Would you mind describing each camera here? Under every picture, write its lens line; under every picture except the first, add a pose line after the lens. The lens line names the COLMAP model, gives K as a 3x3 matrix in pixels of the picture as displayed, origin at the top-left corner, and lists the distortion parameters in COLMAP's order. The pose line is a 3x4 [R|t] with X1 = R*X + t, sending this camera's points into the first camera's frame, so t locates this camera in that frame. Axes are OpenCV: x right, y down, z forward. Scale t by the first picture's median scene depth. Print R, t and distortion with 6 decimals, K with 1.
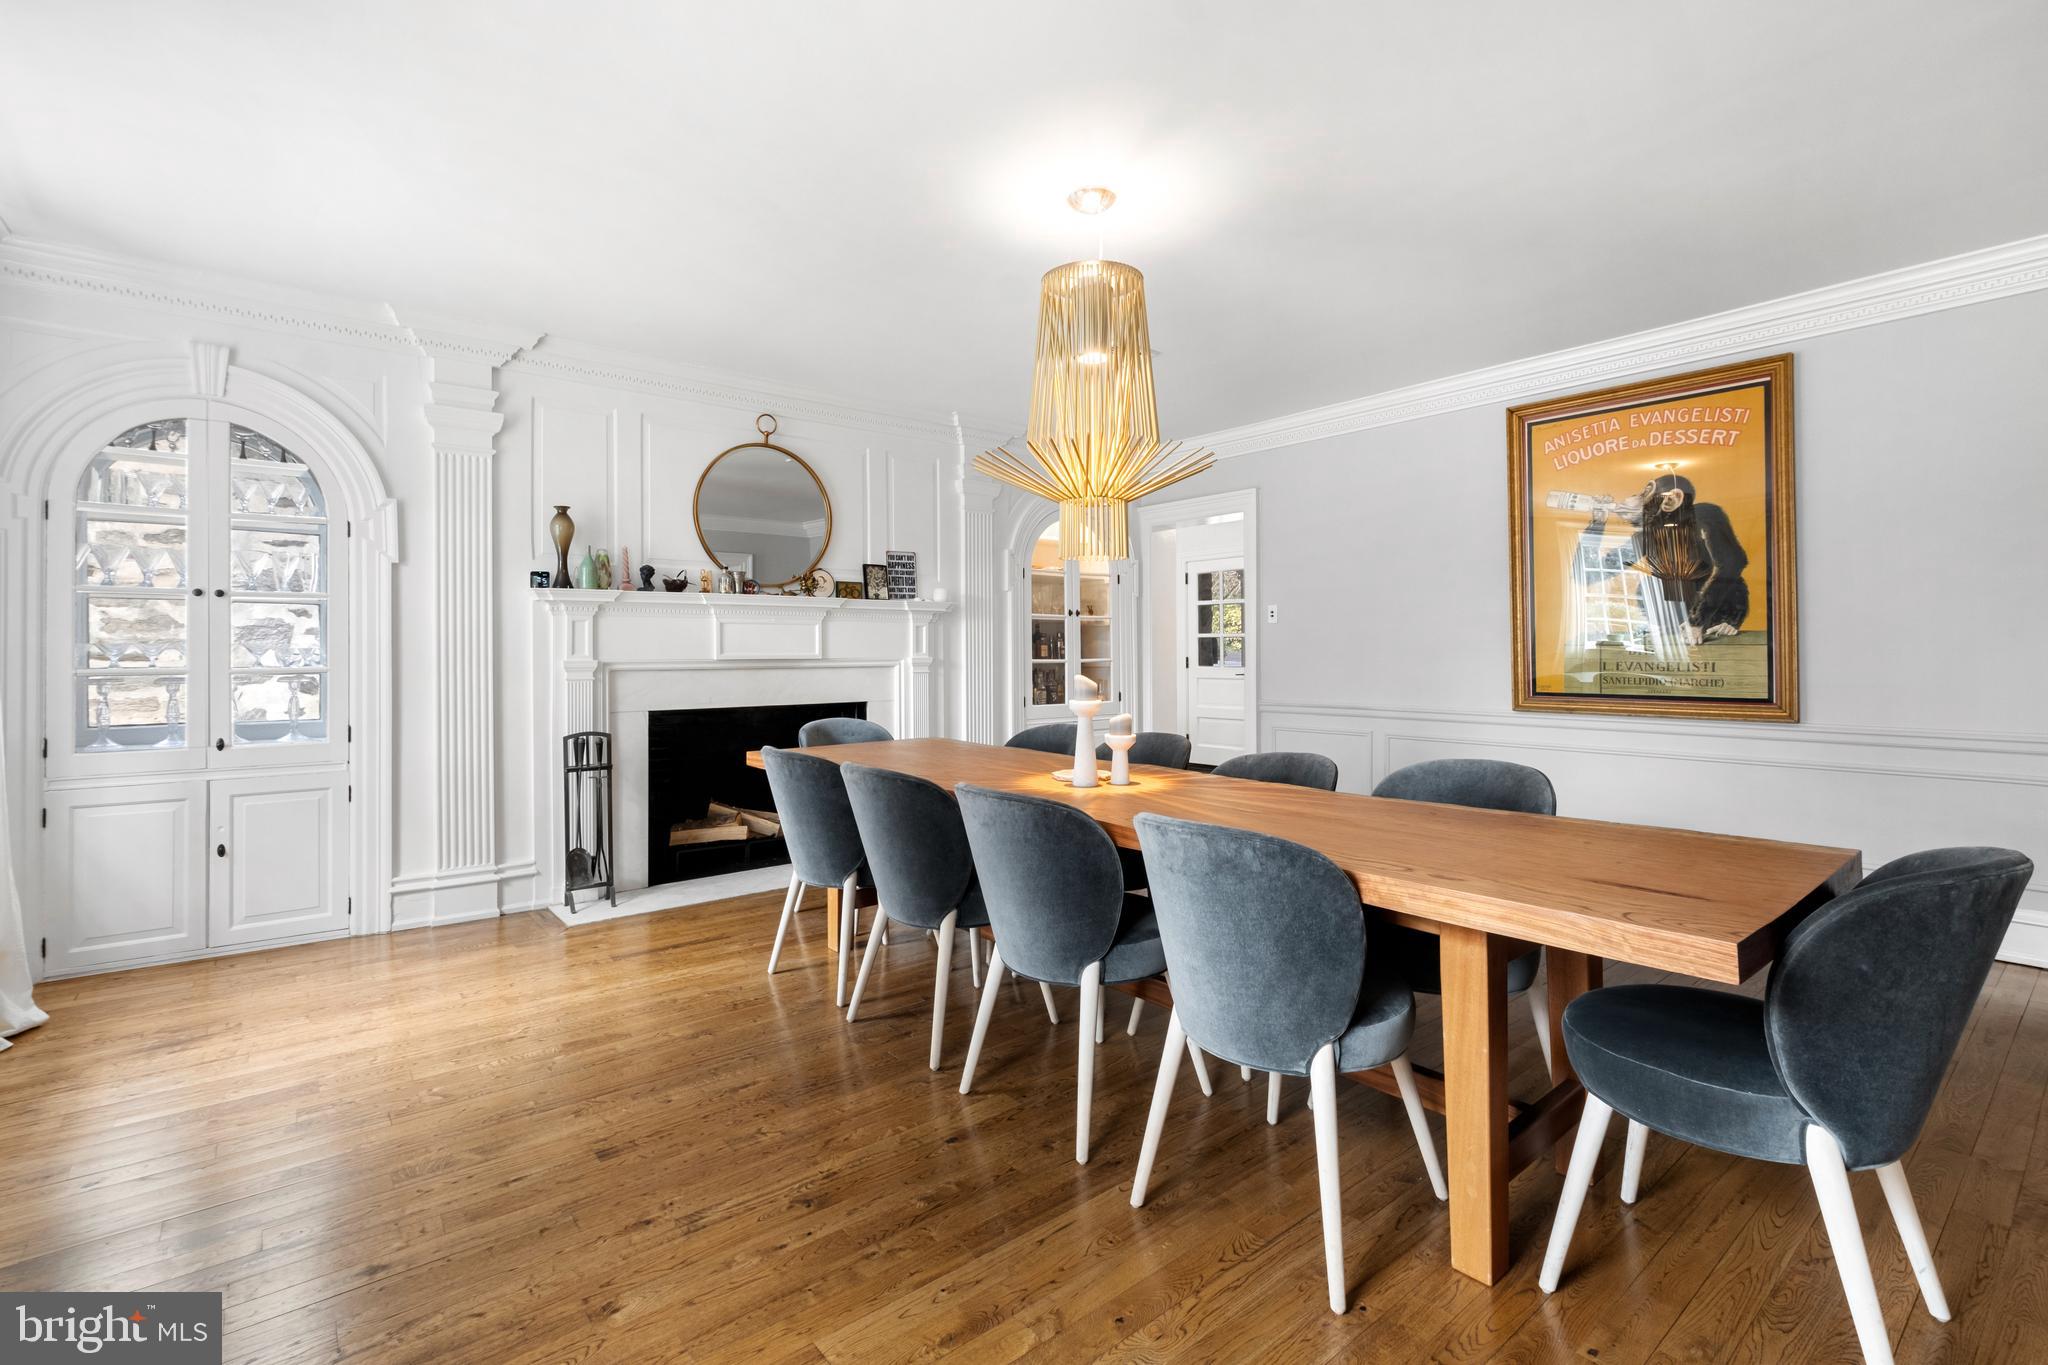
lens RADIAL K [[935.0, 0, 1025.1], [0, 935.0, 646.2], [0, 0, 1]] dist [0.000720, -0.000094]
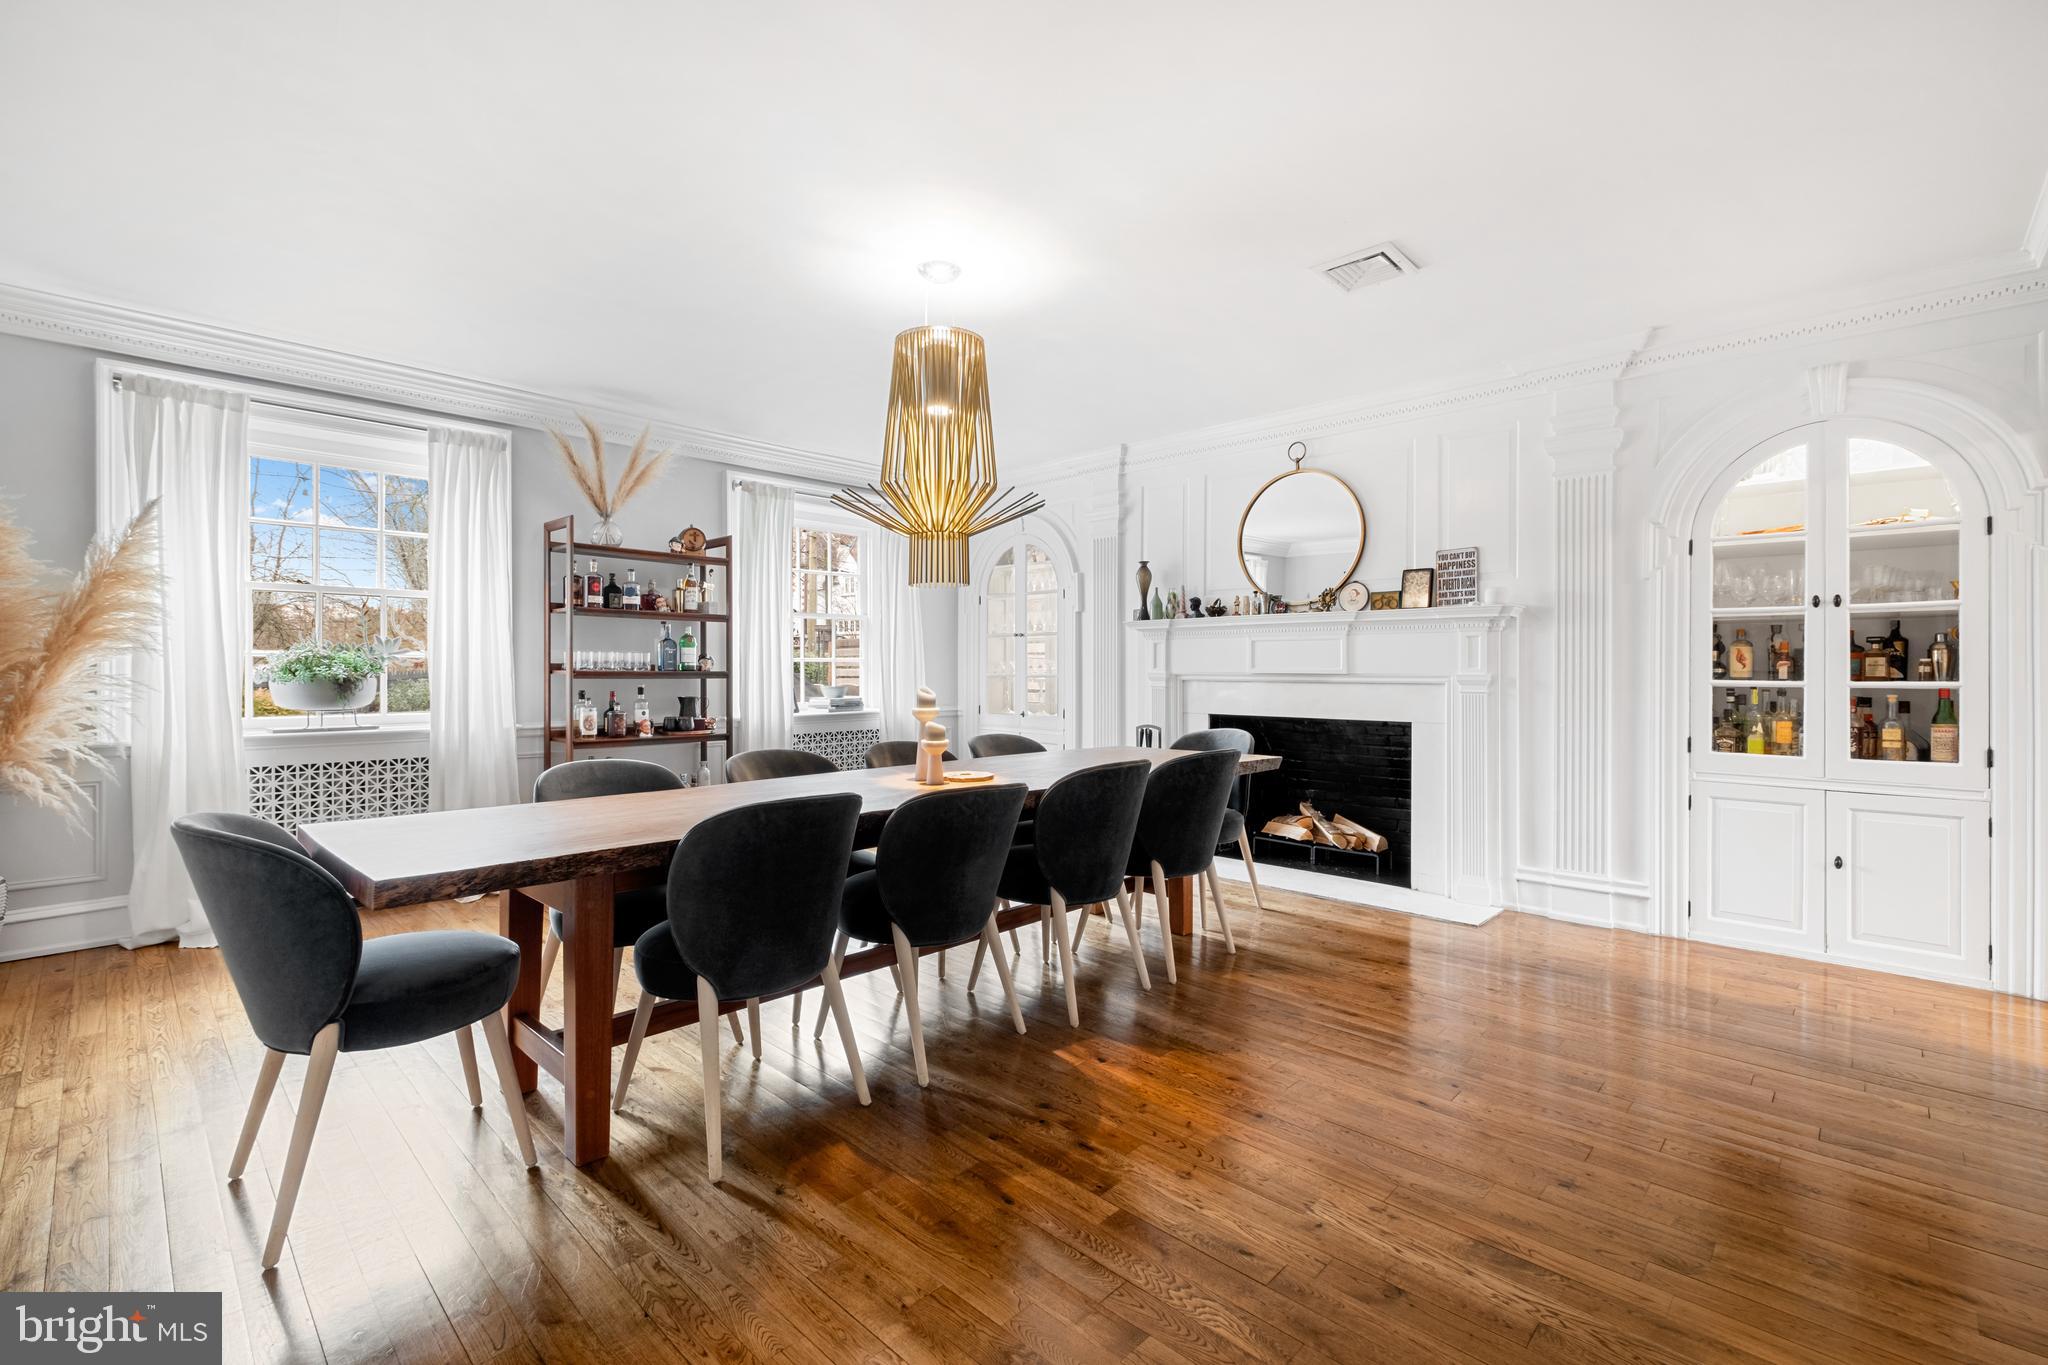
lens RADIAL K [[887.0, 0, 1023.4], [0, 887.0, 673.0], [0, 0, 1]] dist [0.000093, -0.000293]
pose [[0.121741, 0.010523, -0.992506, 0.710495], [0.004289, 0.999929, 0.011128, 0.000897], [0.992553, -0.005611, 0.121687, 0.587941]]
